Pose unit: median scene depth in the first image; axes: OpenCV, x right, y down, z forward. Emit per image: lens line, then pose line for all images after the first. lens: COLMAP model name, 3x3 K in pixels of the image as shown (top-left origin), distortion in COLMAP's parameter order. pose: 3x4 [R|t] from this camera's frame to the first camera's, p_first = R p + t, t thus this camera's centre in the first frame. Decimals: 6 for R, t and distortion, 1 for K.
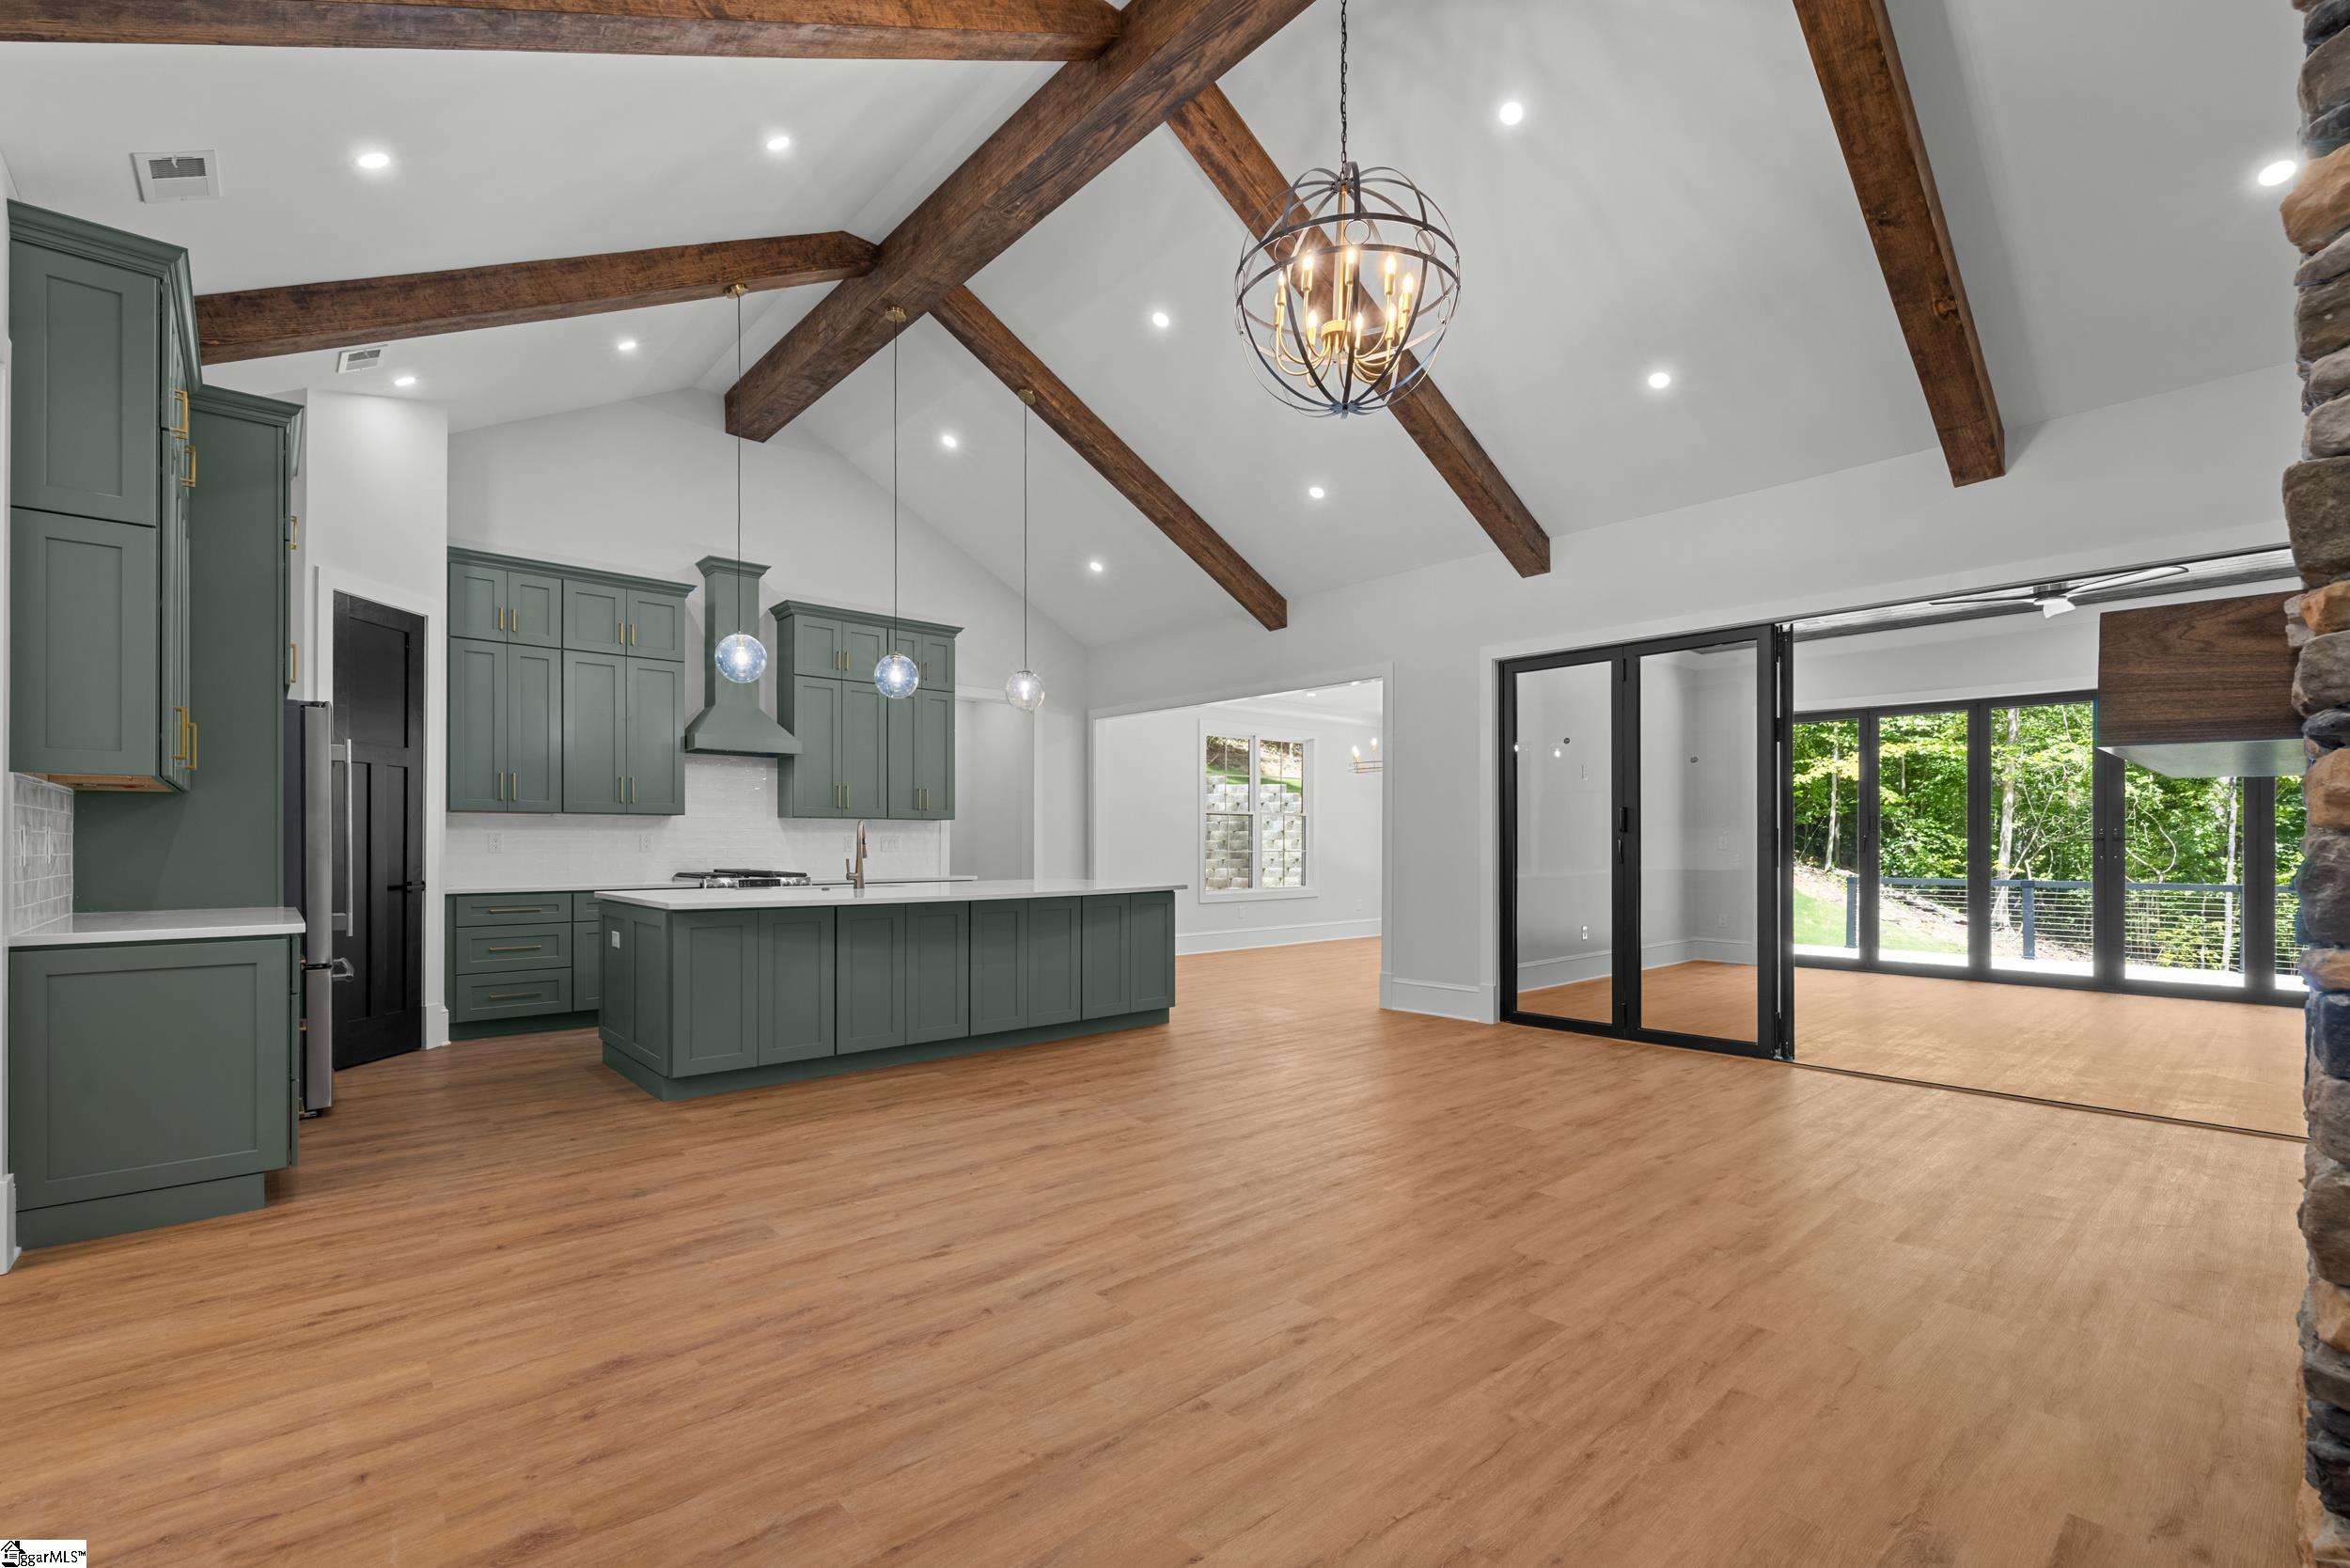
lens RADIAL K [[1004.9, 0, 1154.5], [0, 1004.9, 854.5], [0, 0, 1]] dist [-0.002976, 0.000756]
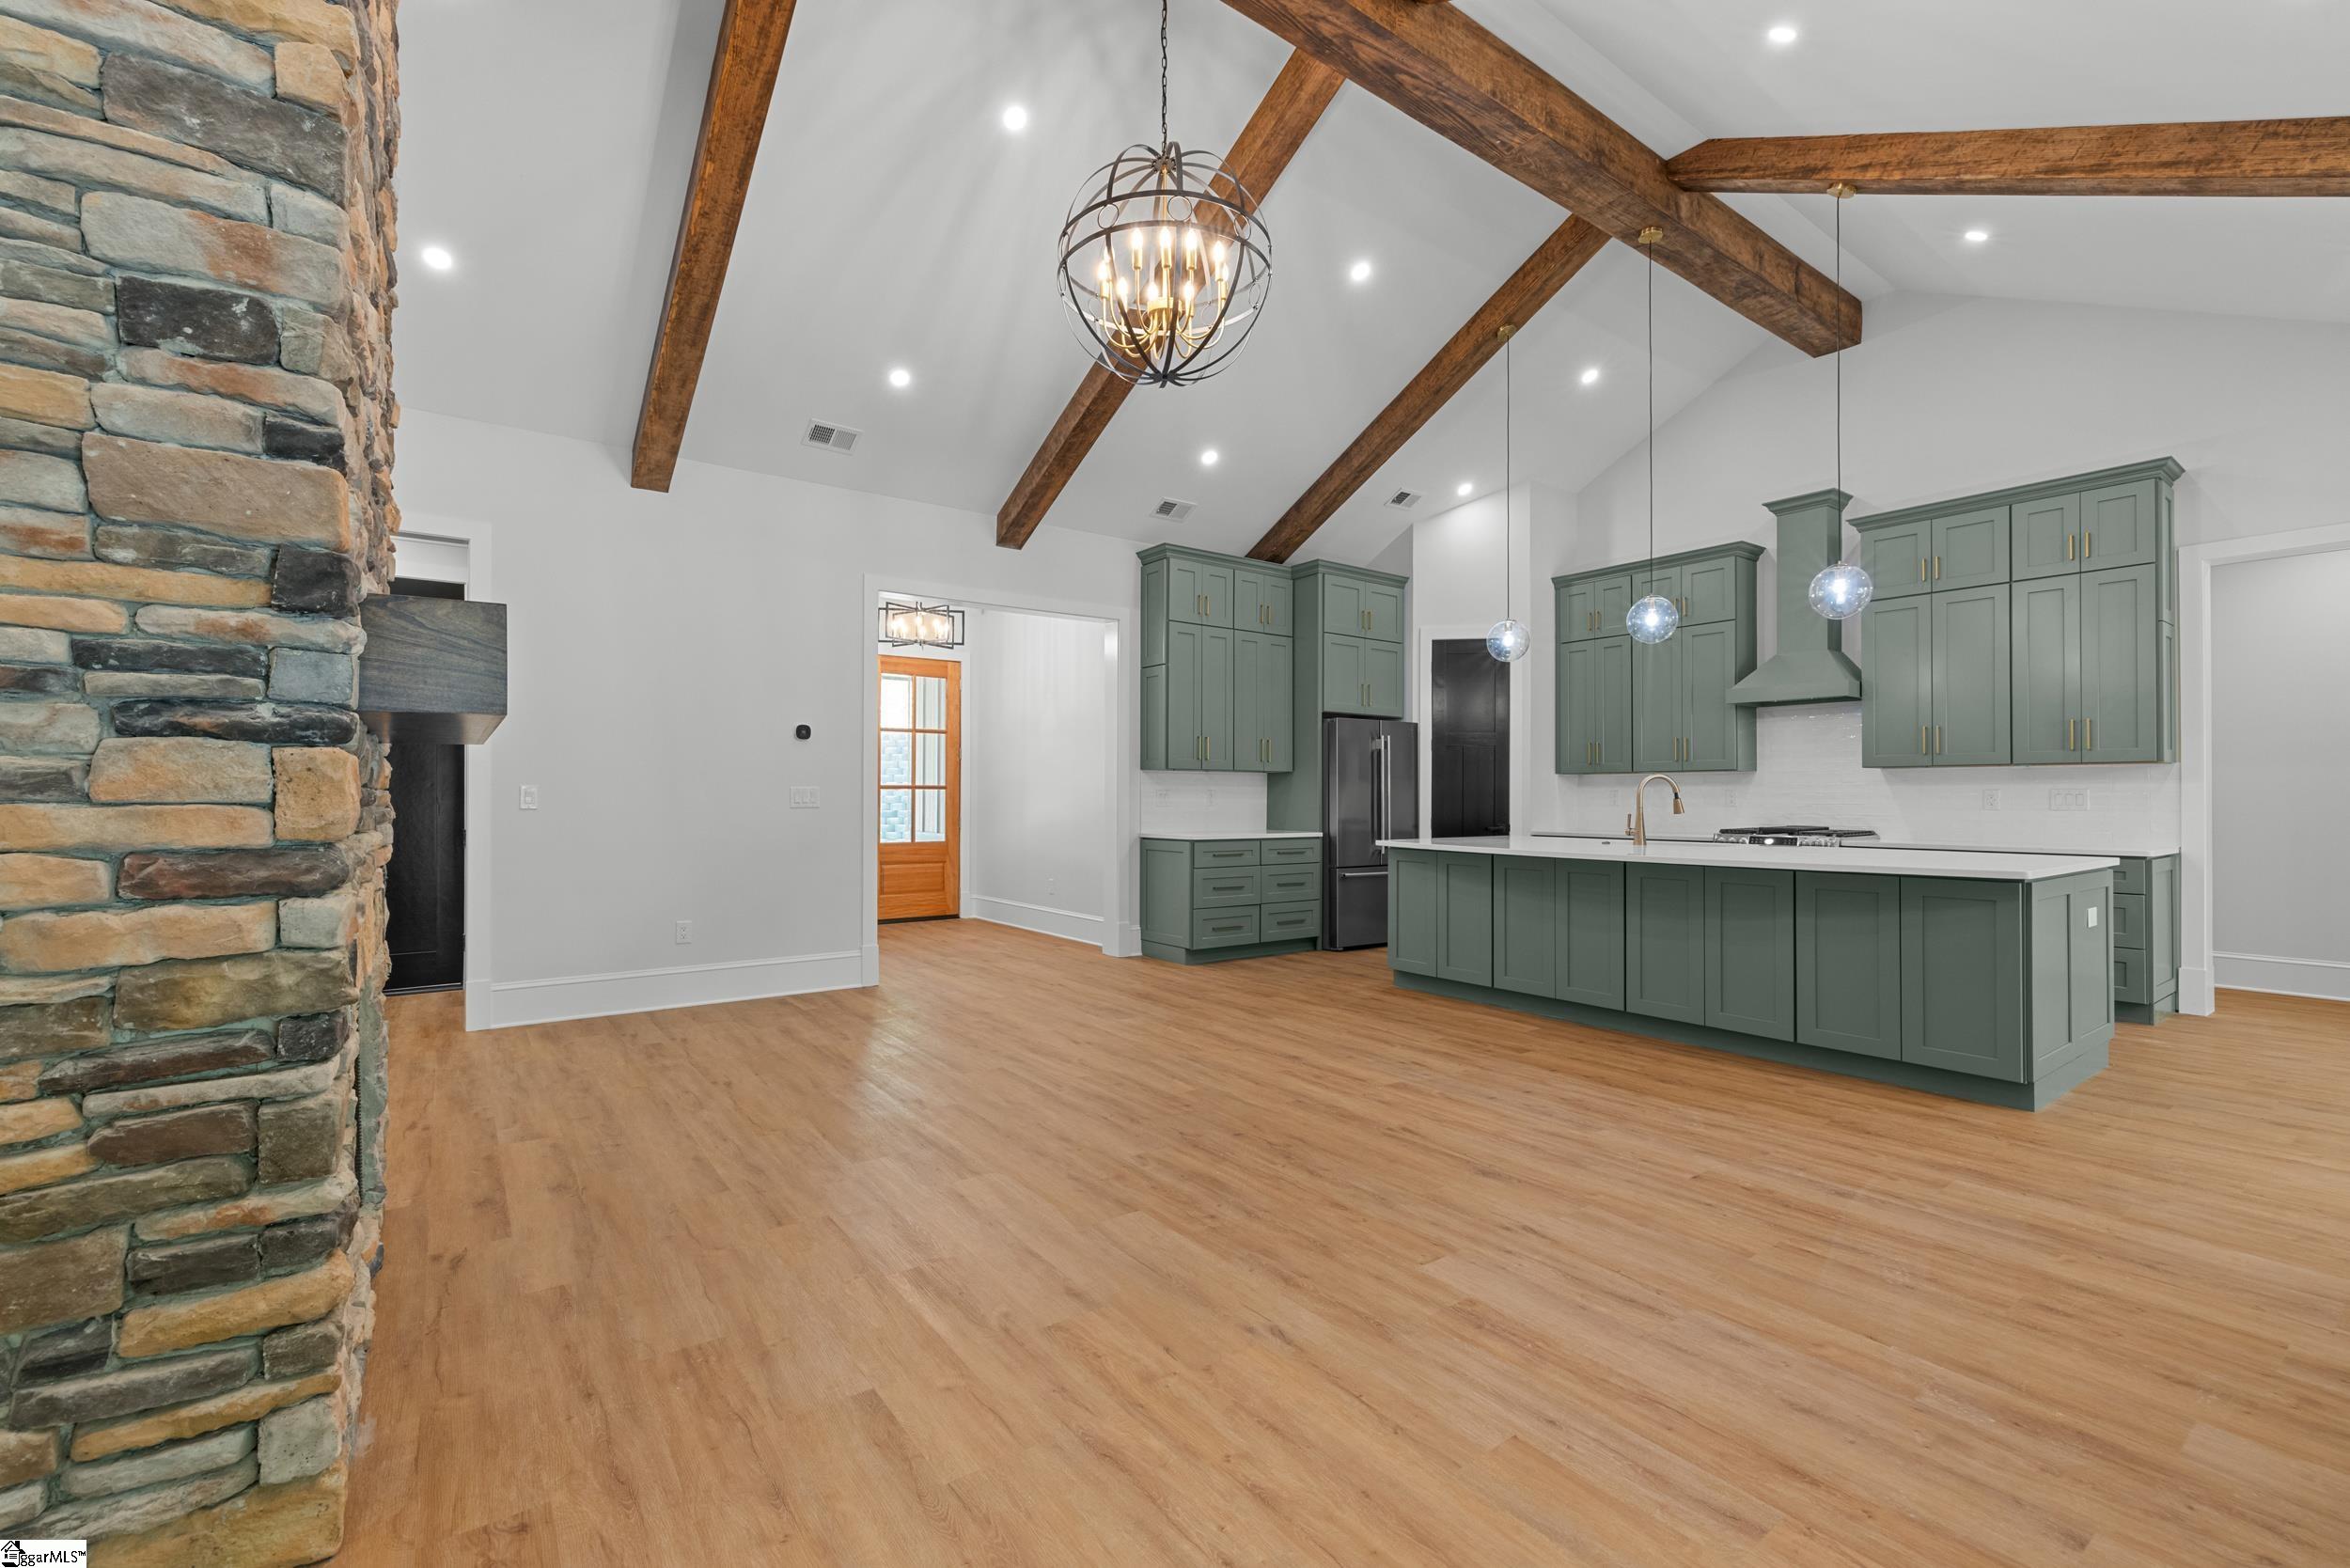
lens RADIAL K [[1004.9, 0, 1170.7], [0, 1004.9, 779.9], [0, 0, 1]] dist [-0.002976, 0.000756]
pose [[-0.086552, -0.020045, -0.996046, 0.817545], [-0.013140, 0.999734, -0.018977, -0.004032], [0.996161, 0.011445, -0.086792, 0.736429]]
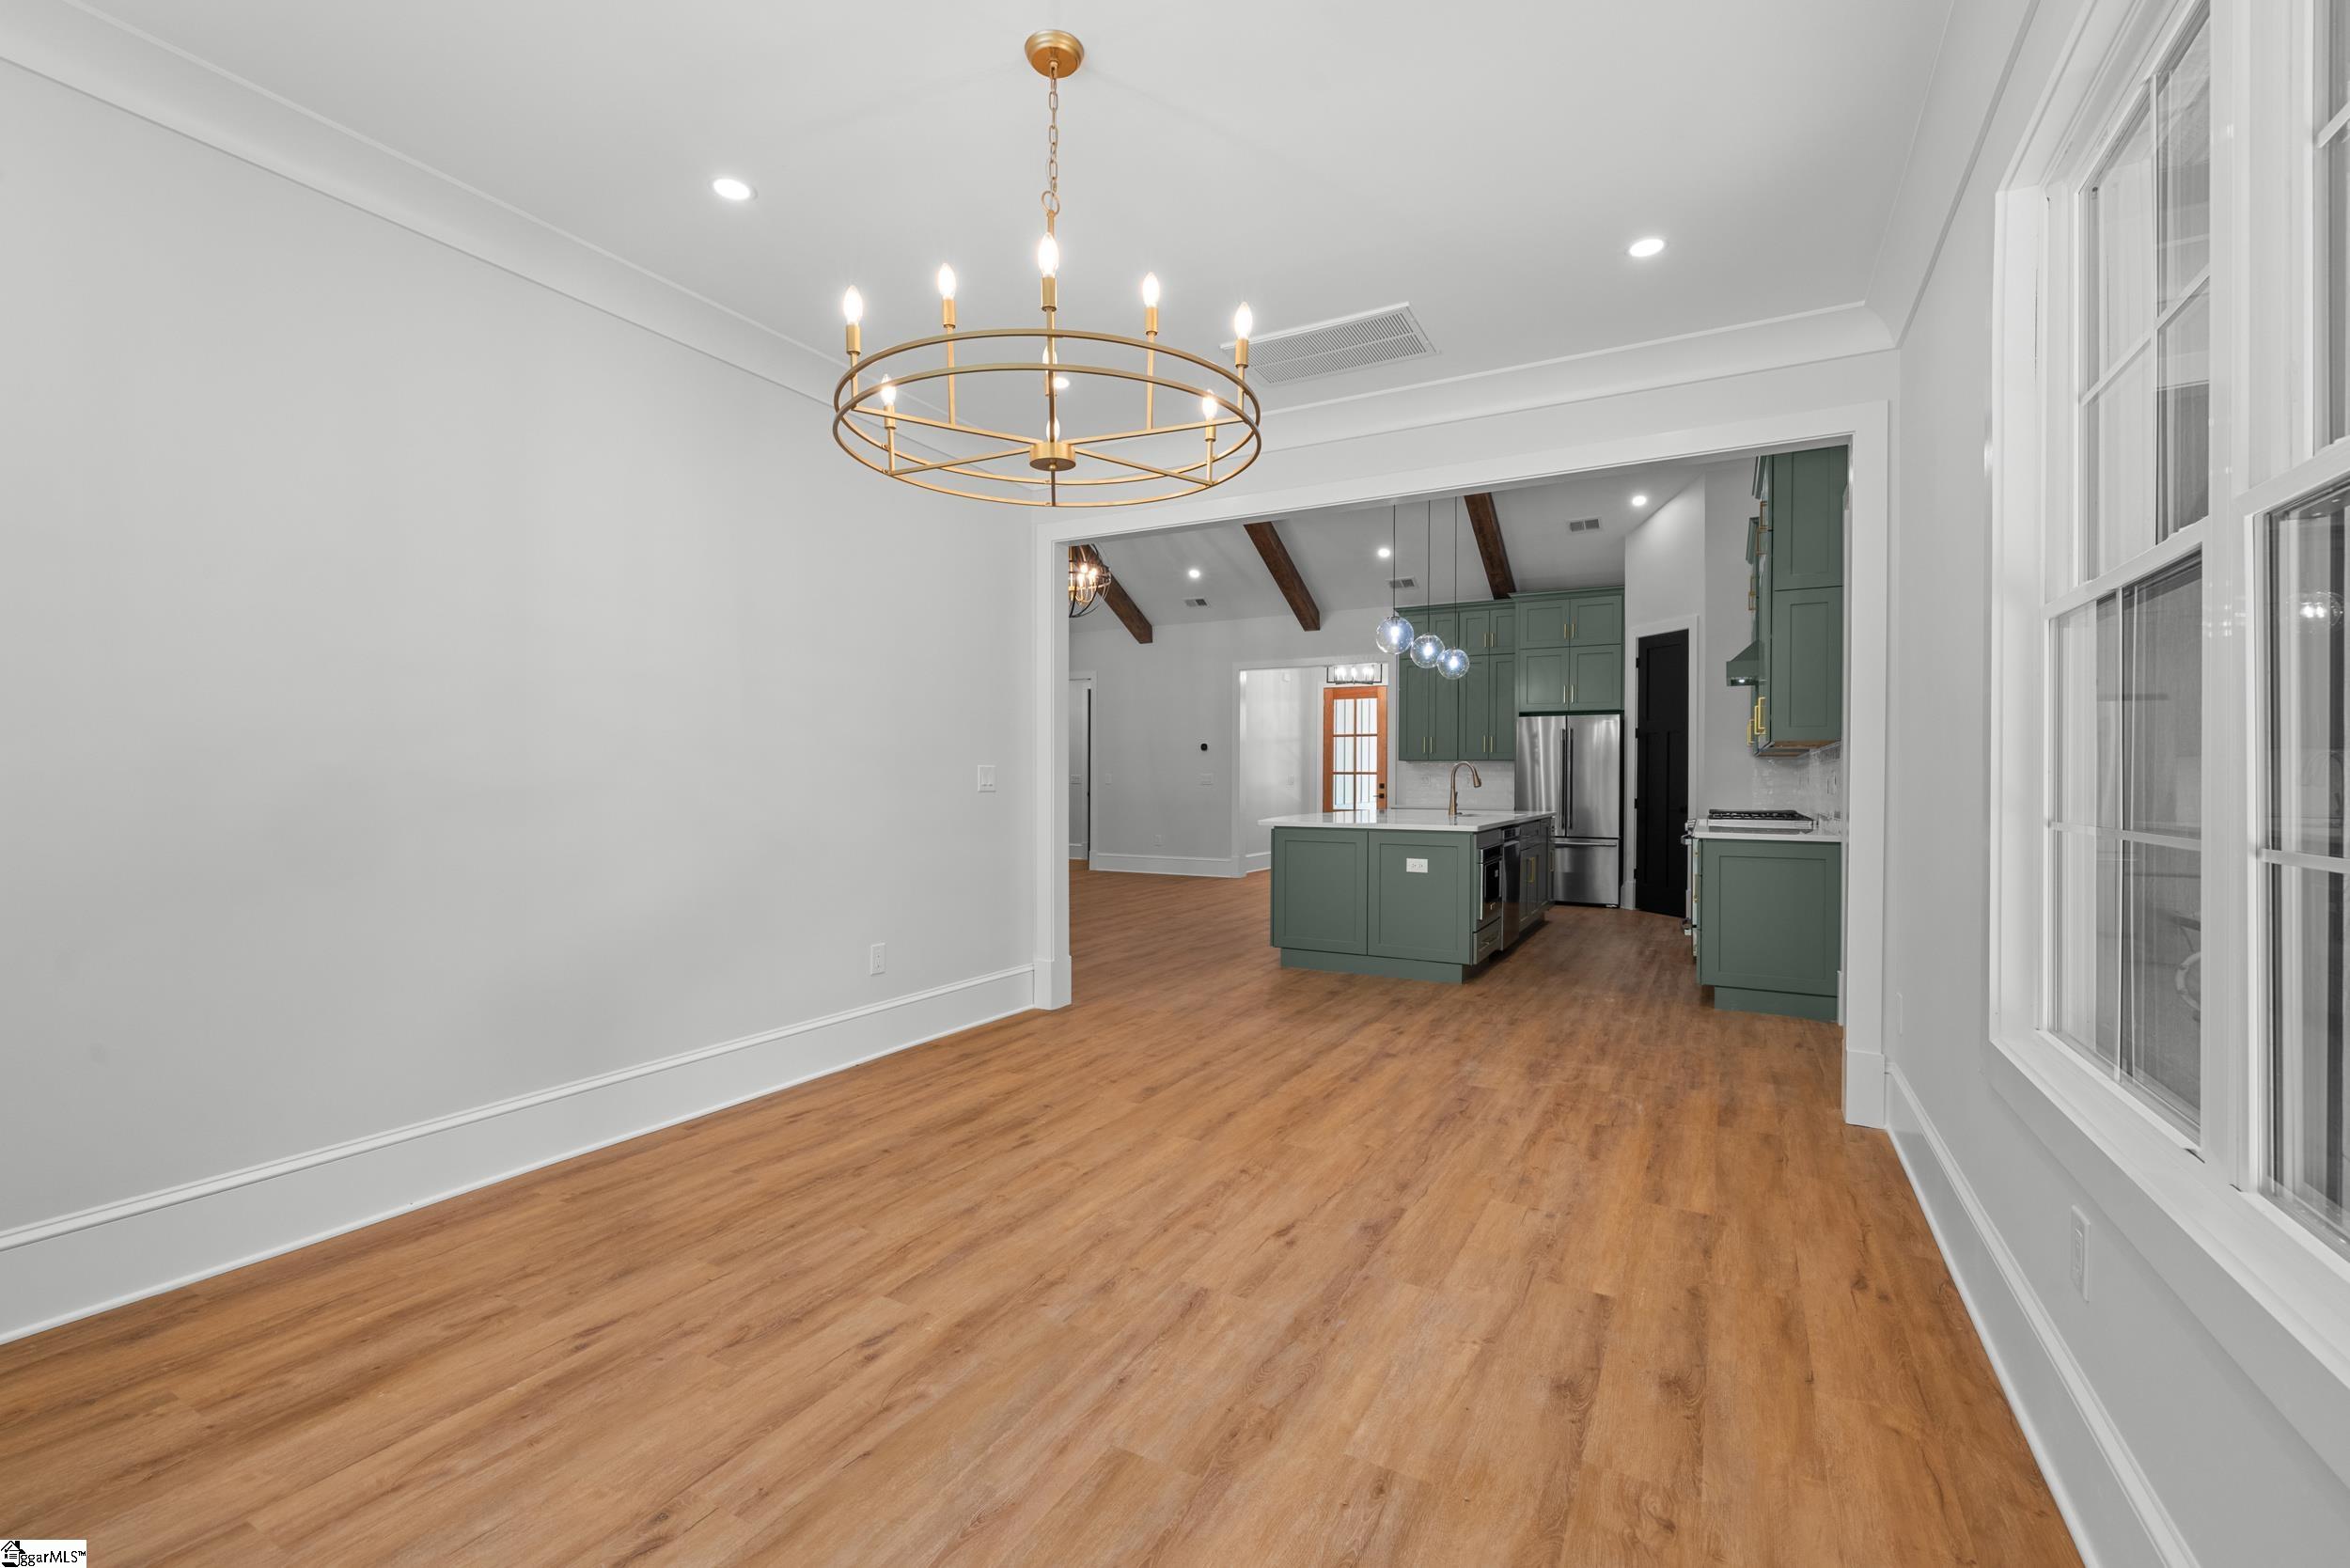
lens RADIAL K [[1004.9, 0, 1186.3], [0, 1004.9, 771.7], [0, 0, 1]] dist [-0.002976, 0.000756]
pose [[-0.942724, 0.001232, -0.333572, 0.530348], [-0.000700, 0.999984, 0.005671, -0.035606], [0.333574, 0.005580, -0.942707, 2.508620]]
